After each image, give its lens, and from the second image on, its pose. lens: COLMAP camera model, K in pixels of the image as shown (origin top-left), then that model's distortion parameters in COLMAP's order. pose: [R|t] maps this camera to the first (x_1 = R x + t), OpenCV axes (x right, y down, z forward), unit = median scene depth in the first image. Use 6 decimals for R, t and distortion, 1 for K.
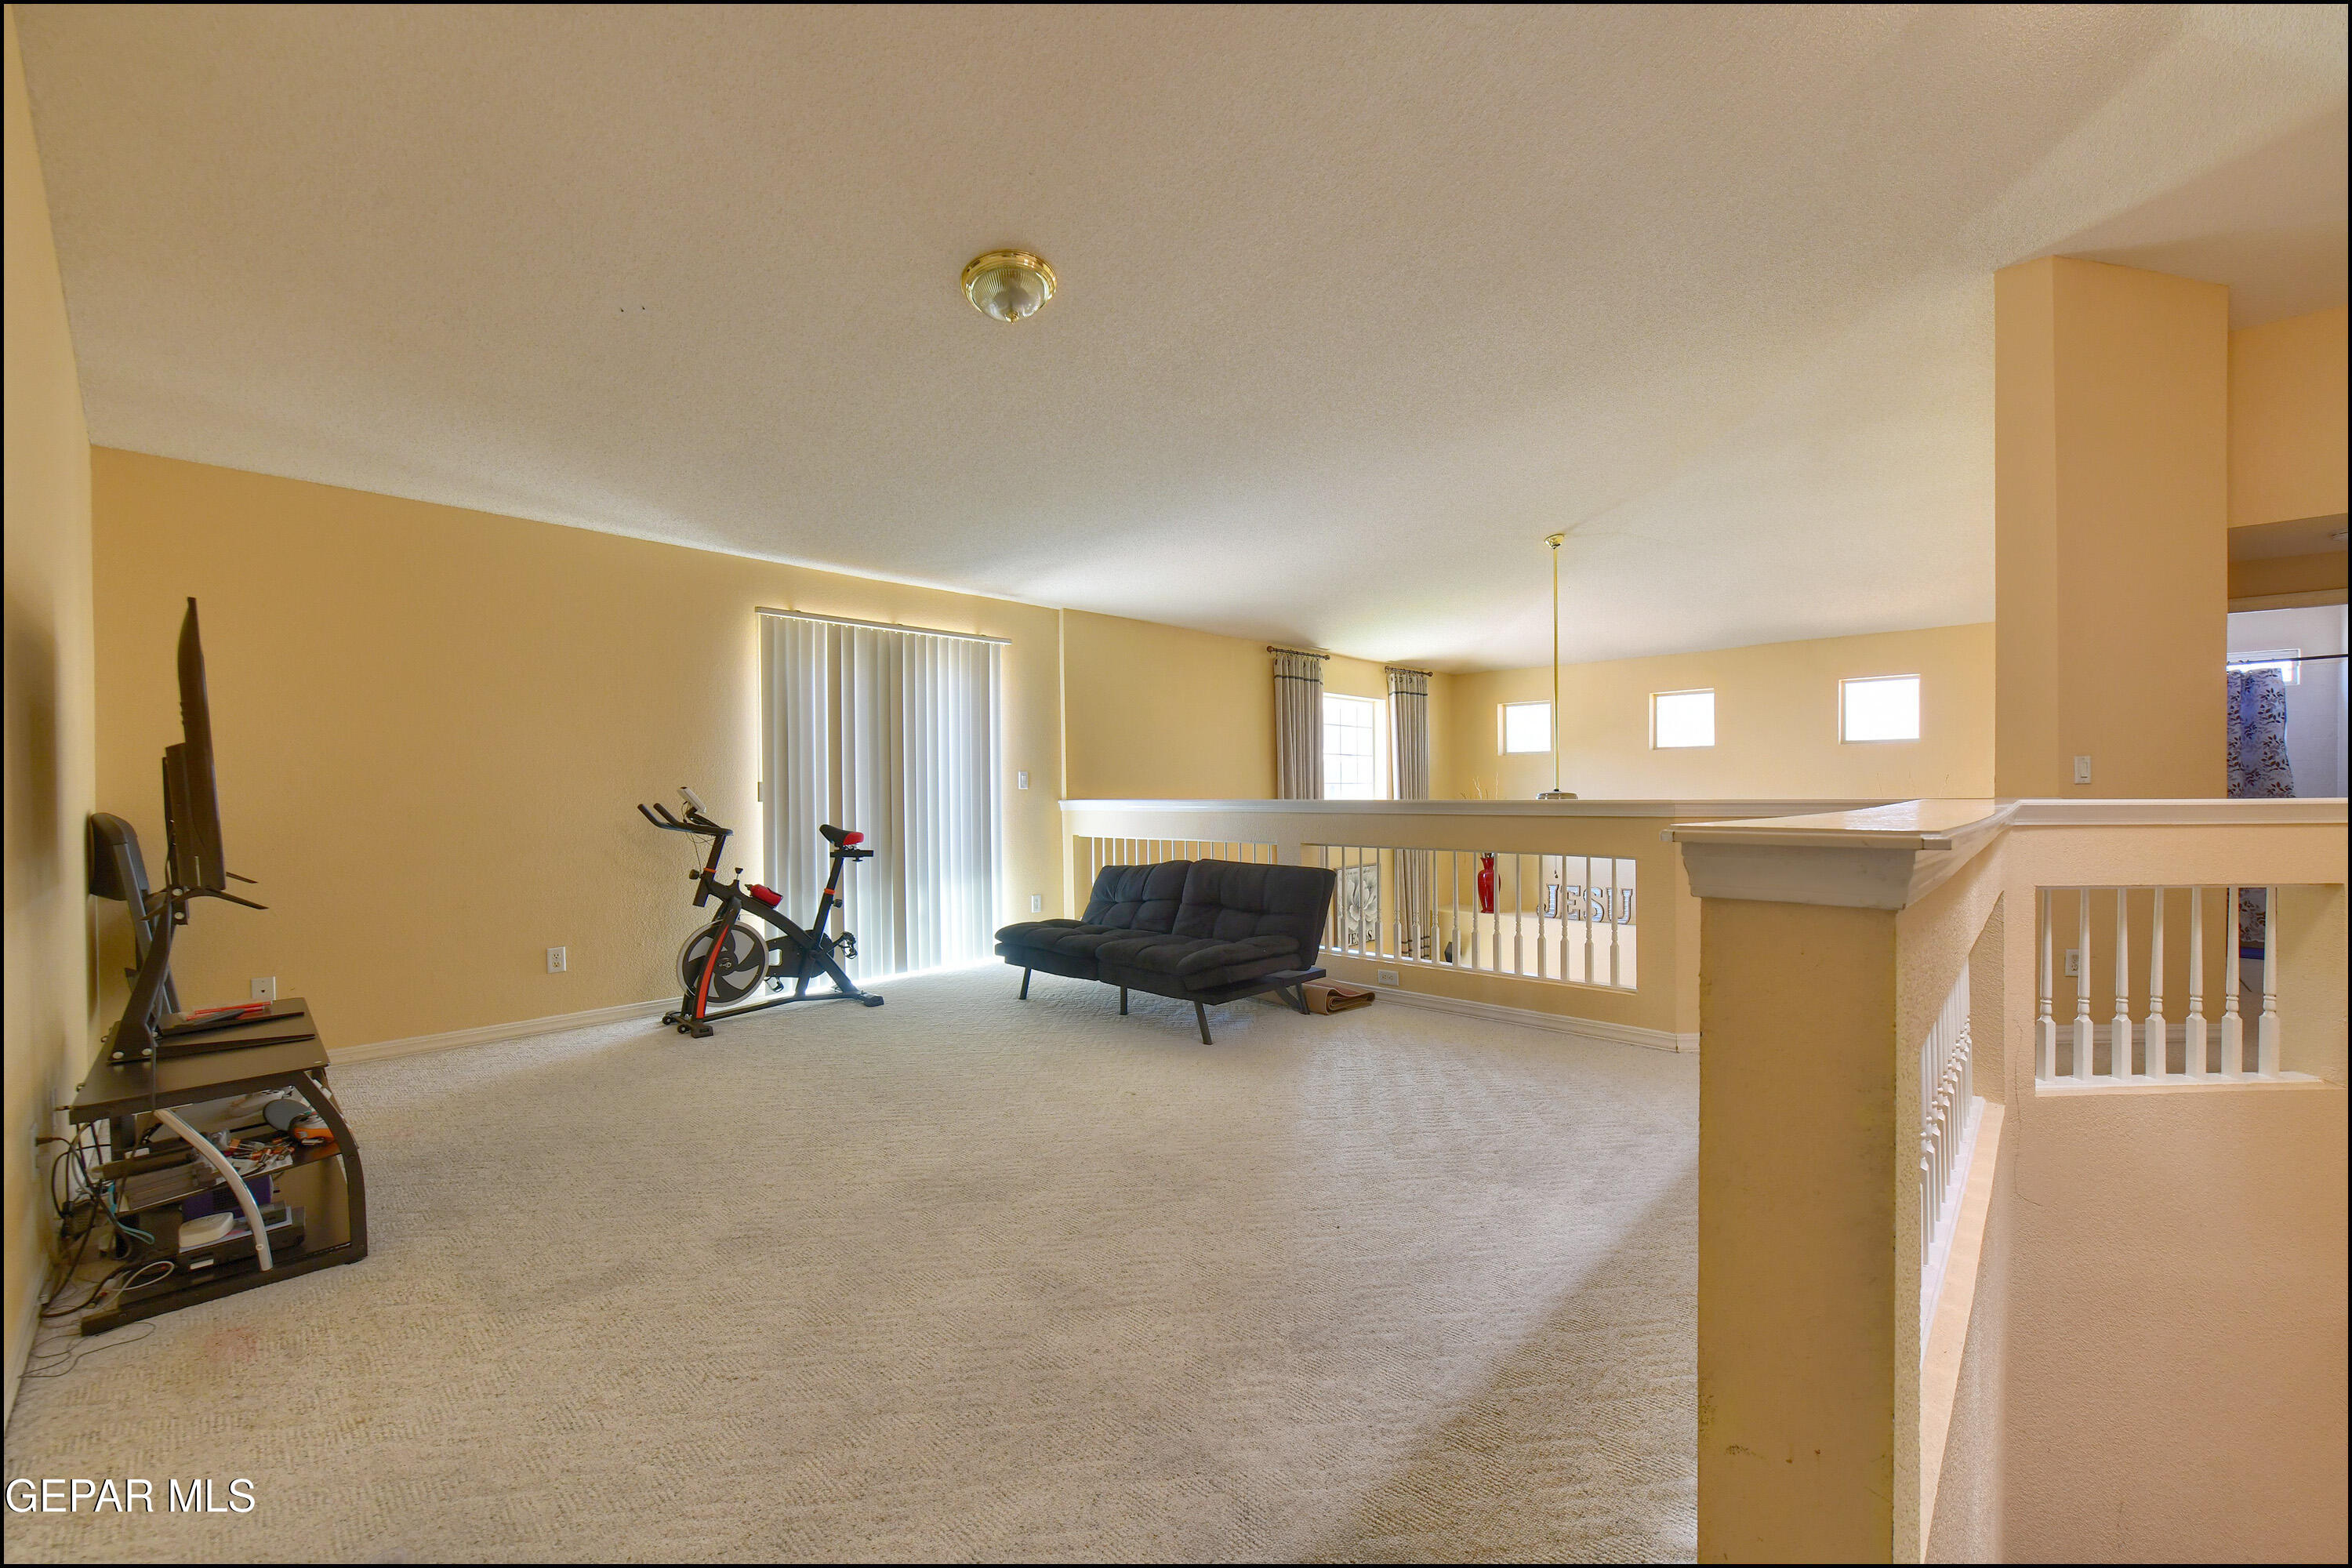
lens RADIAL K [[940.4, 0, 1220.0], [0, 940.4, 793.2], [0, 0, 1]] dist [-0.004402, -0.000364]
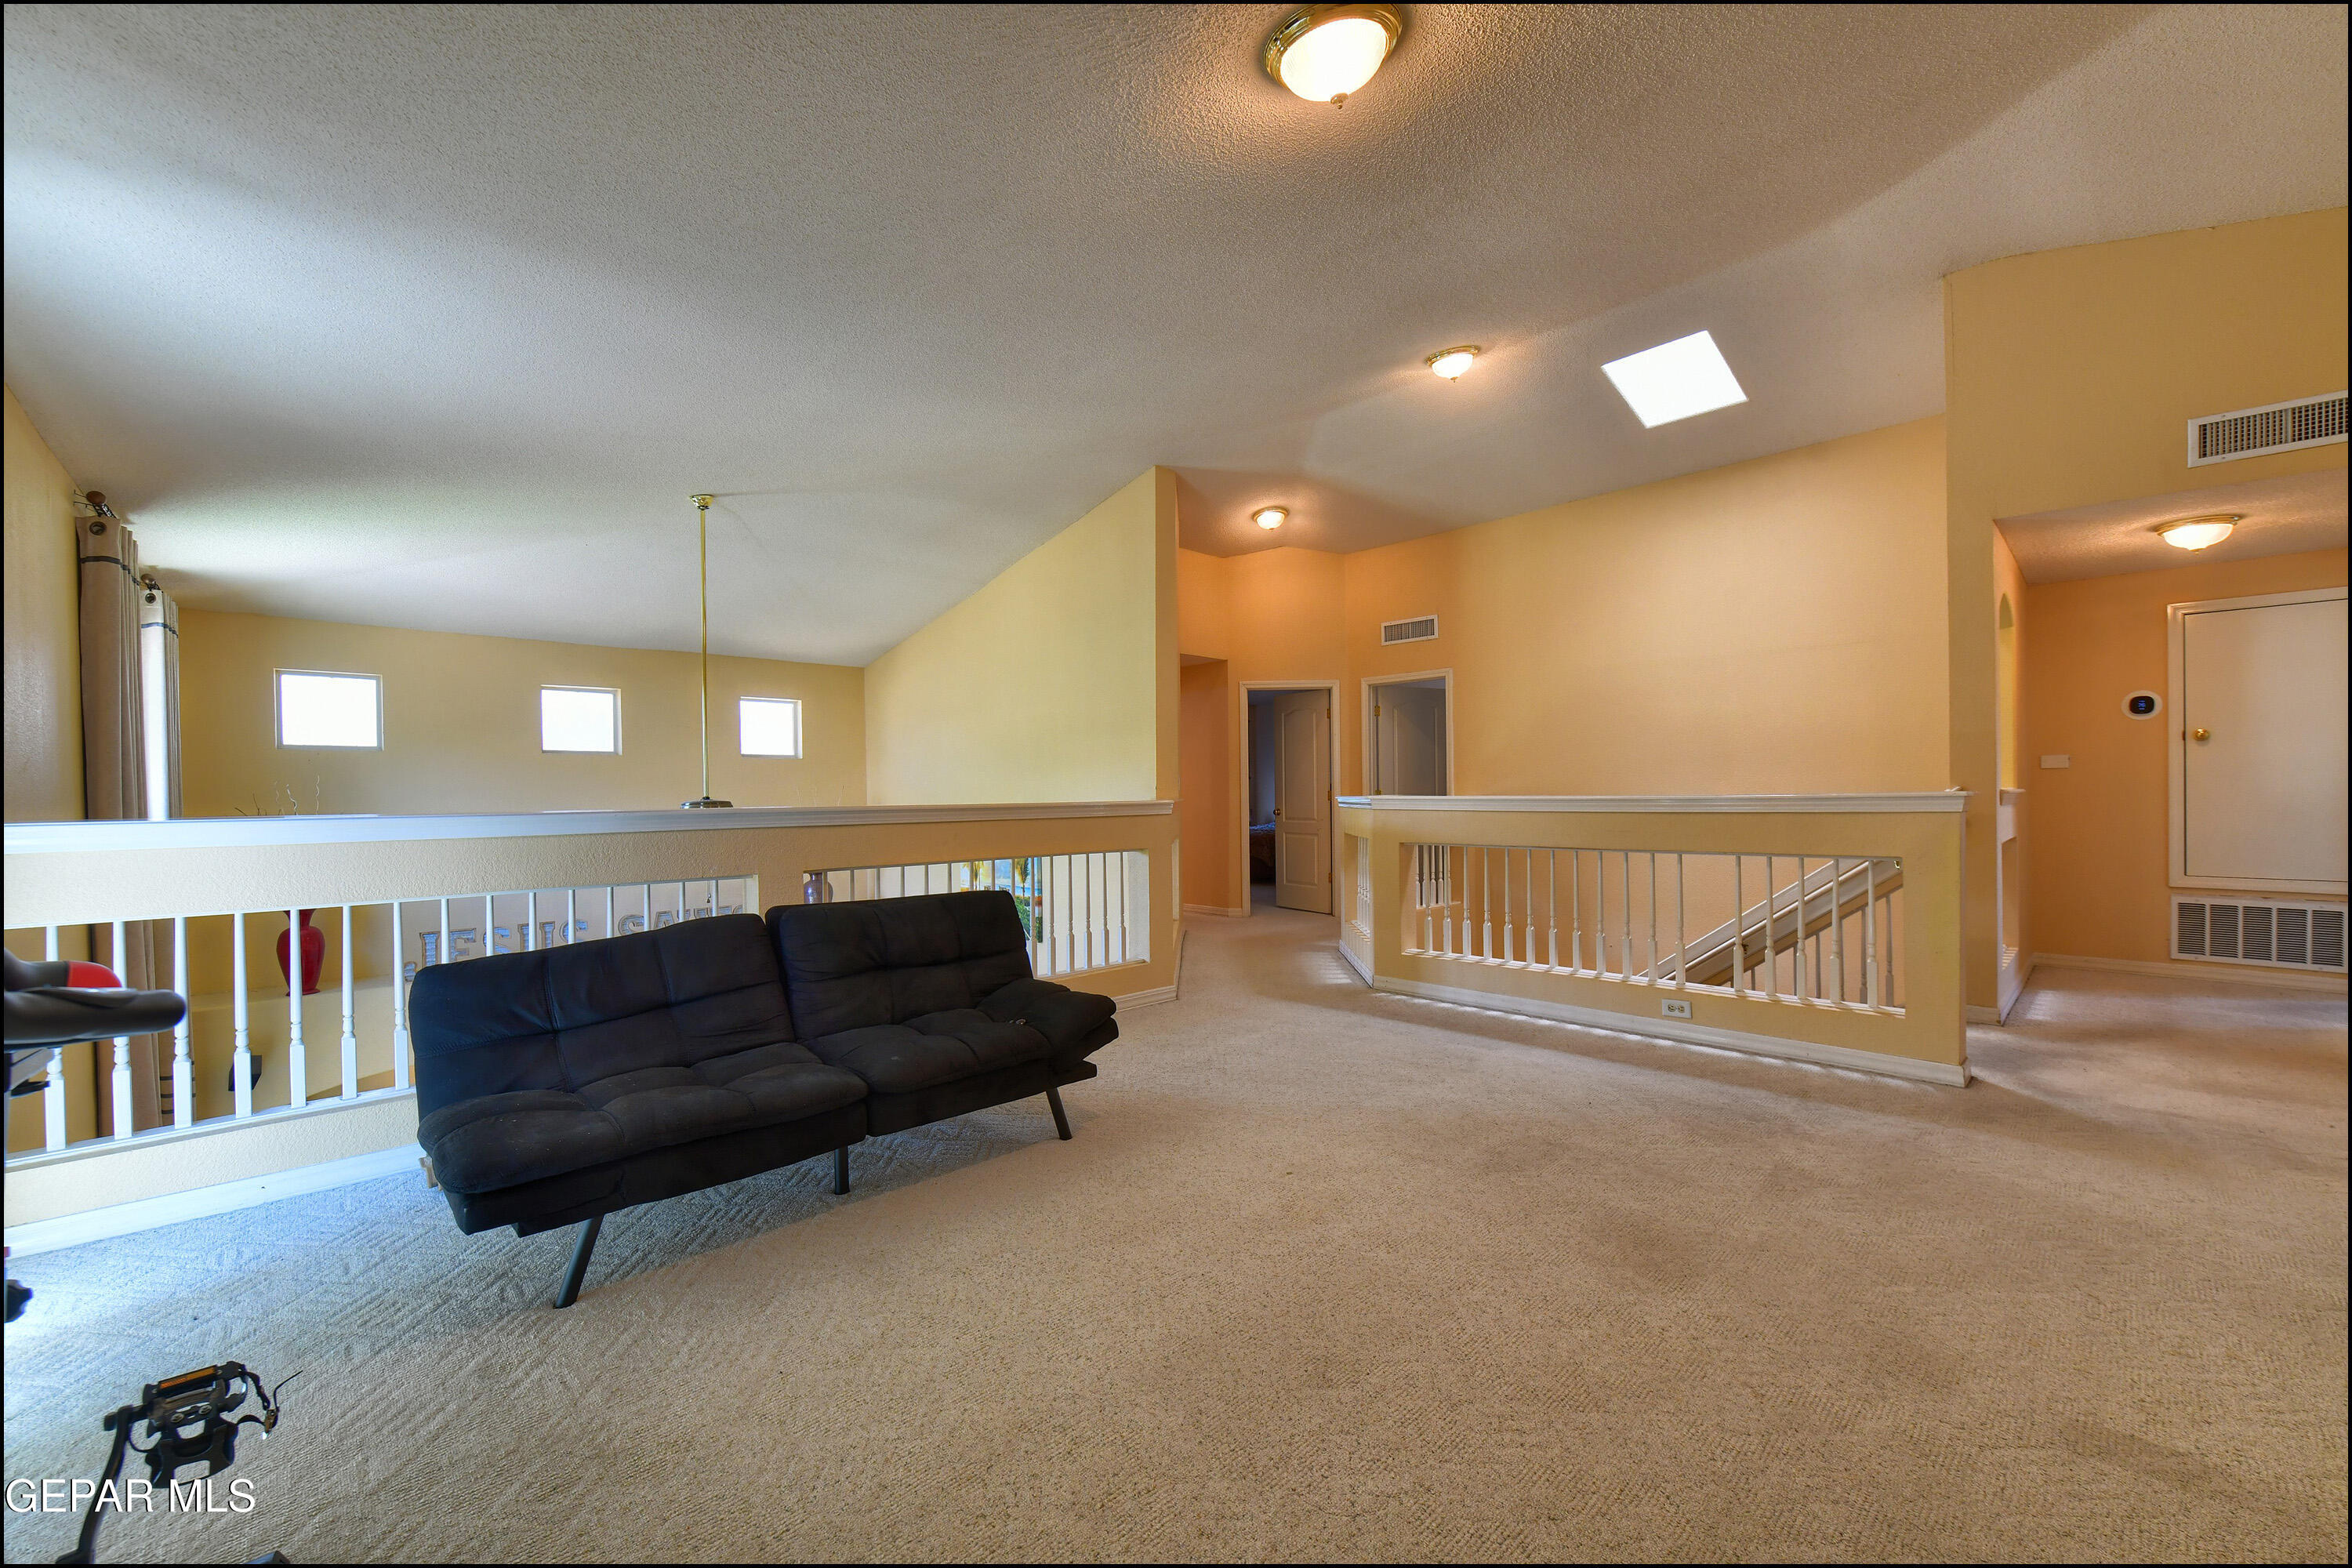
lens RADIAL K [[940.4, 0, 1173.3], [0, 940.4, 788.2], [0, 0, 1]] dist [-0.004402, -0.000364]
pose [[0.059706, 0.009783, 0.998168, -0.642983], [0.012446, 0.999867, -0.010544, 0.002562], [-0.998138, 0.013053, 0.059576, 0.758123]]
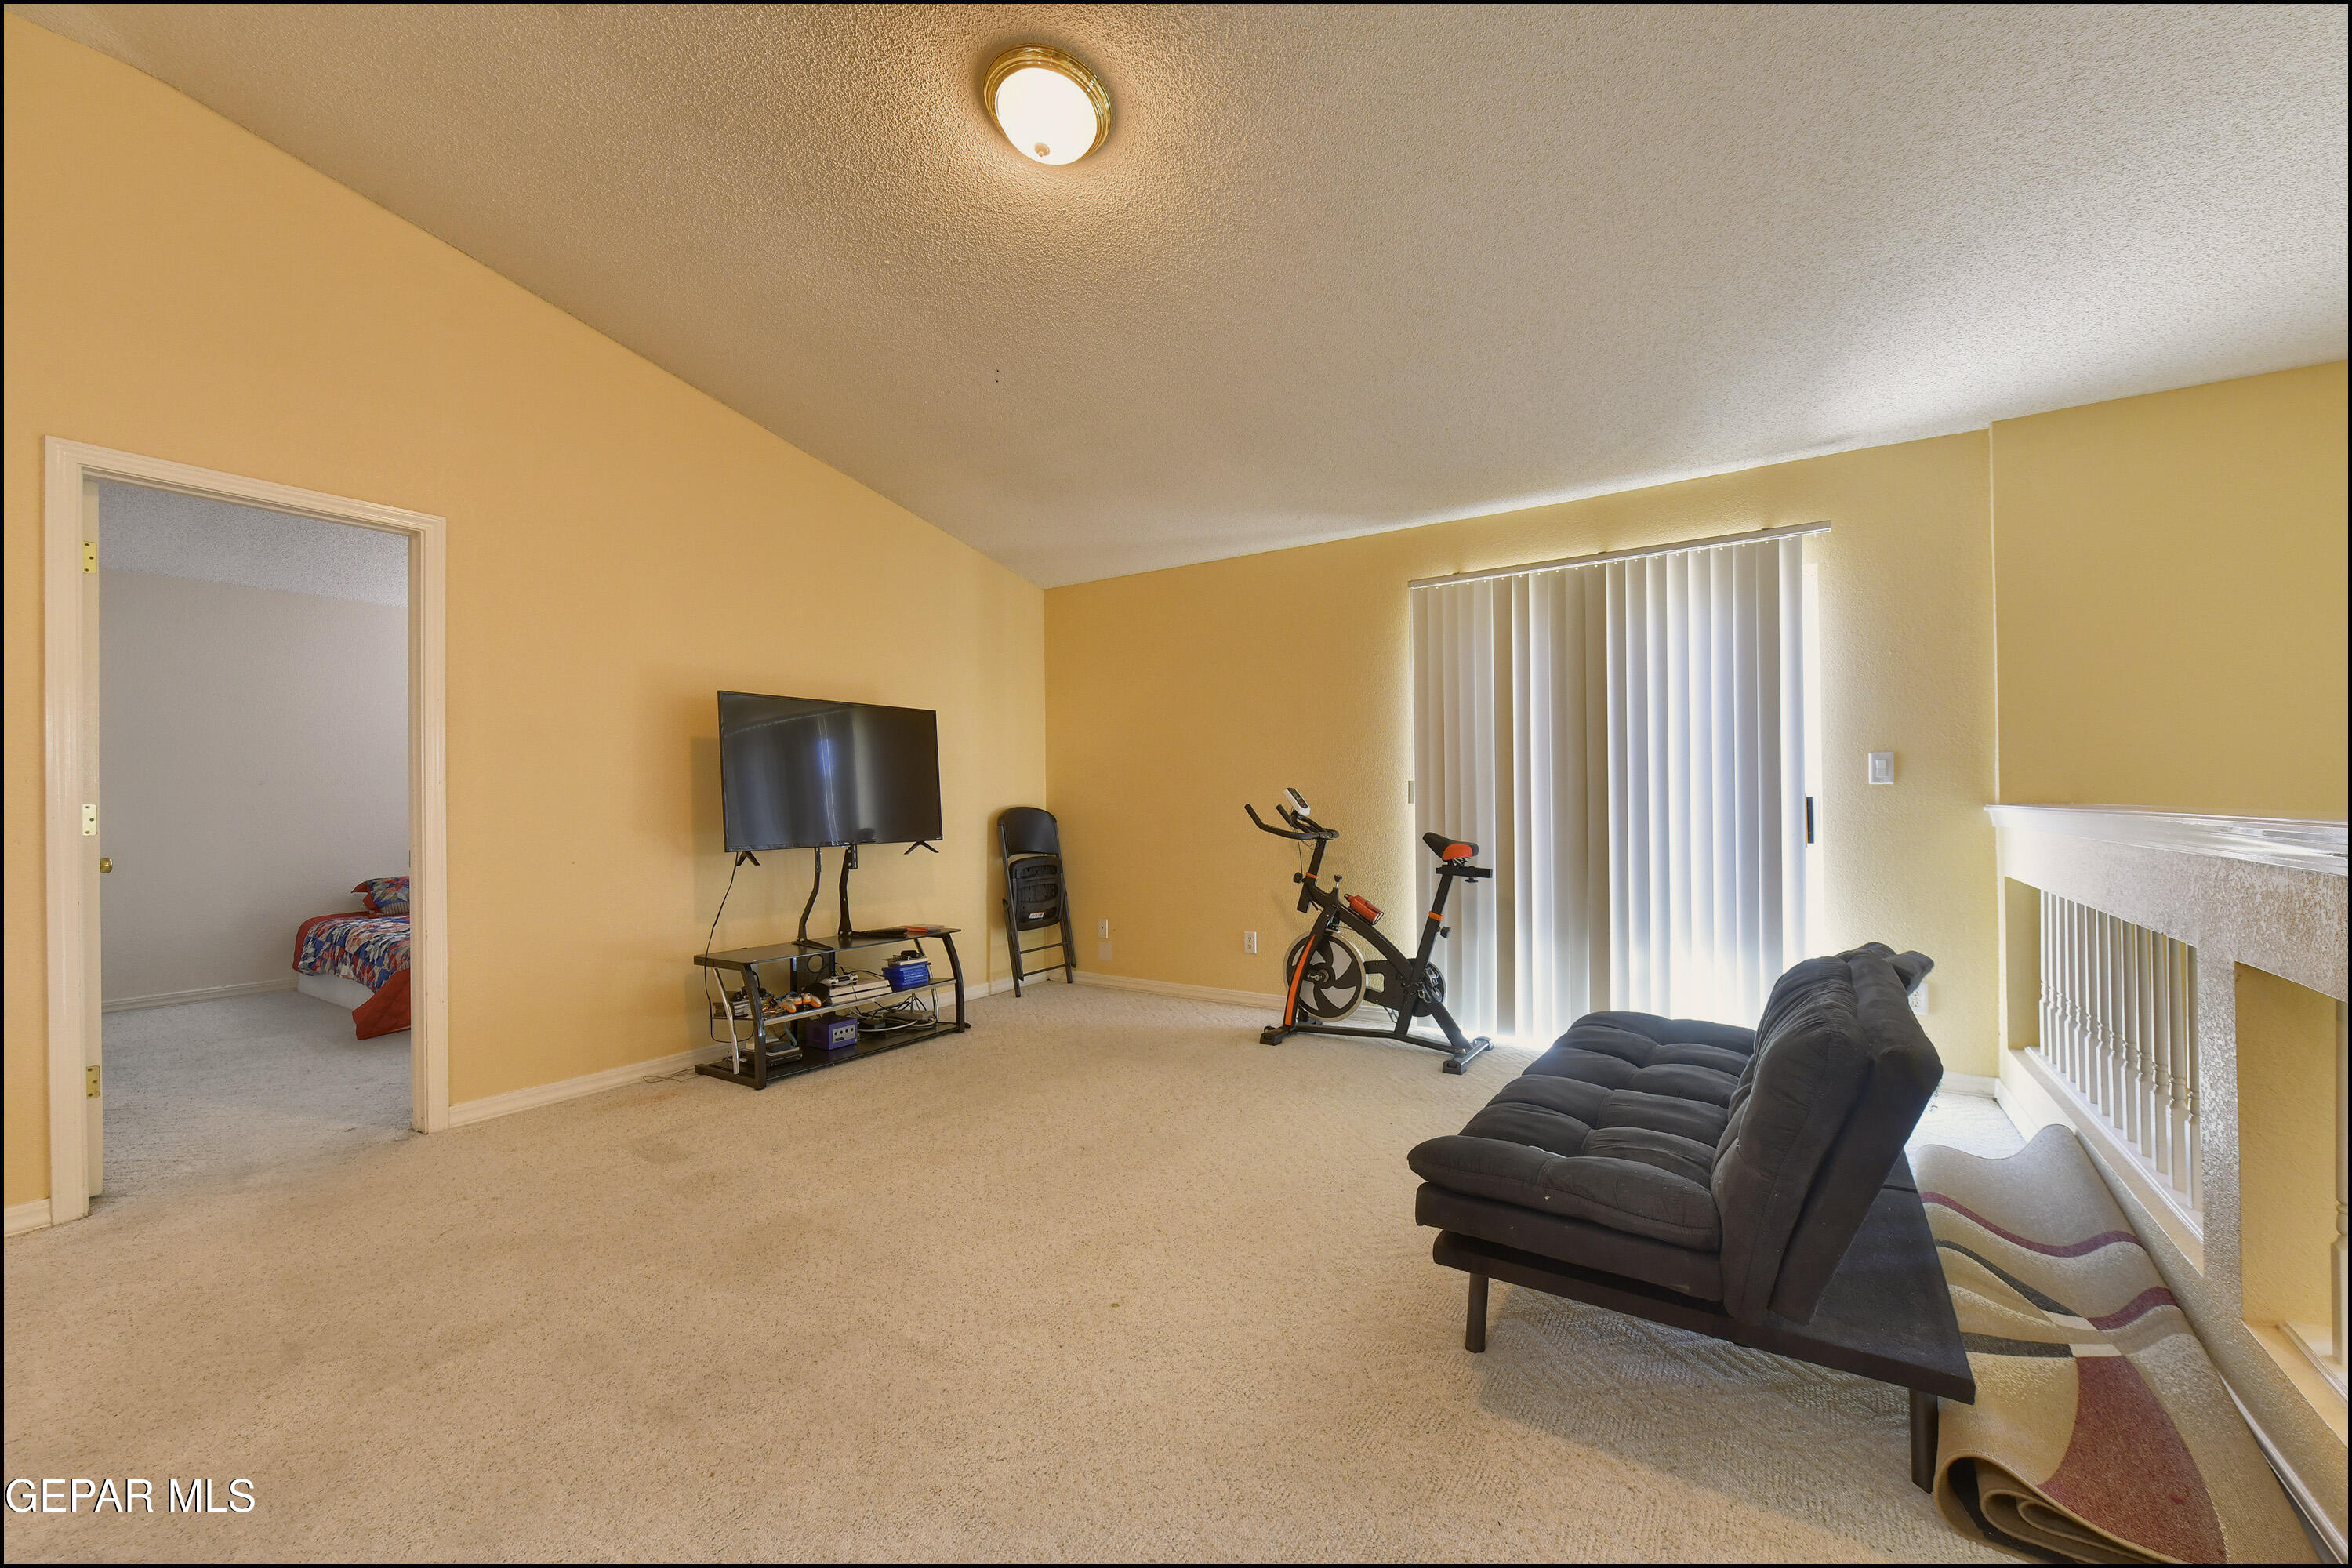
lens RADIAL K [[940.4, 0, 1181.3], [0, 940.4, 803.2], [0, 0, 1]] dist [-0.004402, -0.000364]
pose [[0.158762, 0.011913, -0.987245, 0.362417], [0.006343, 0.999894, 0.013085, -0.004261], [0.987297, -0.008340, 0.158670, 0.686572]]
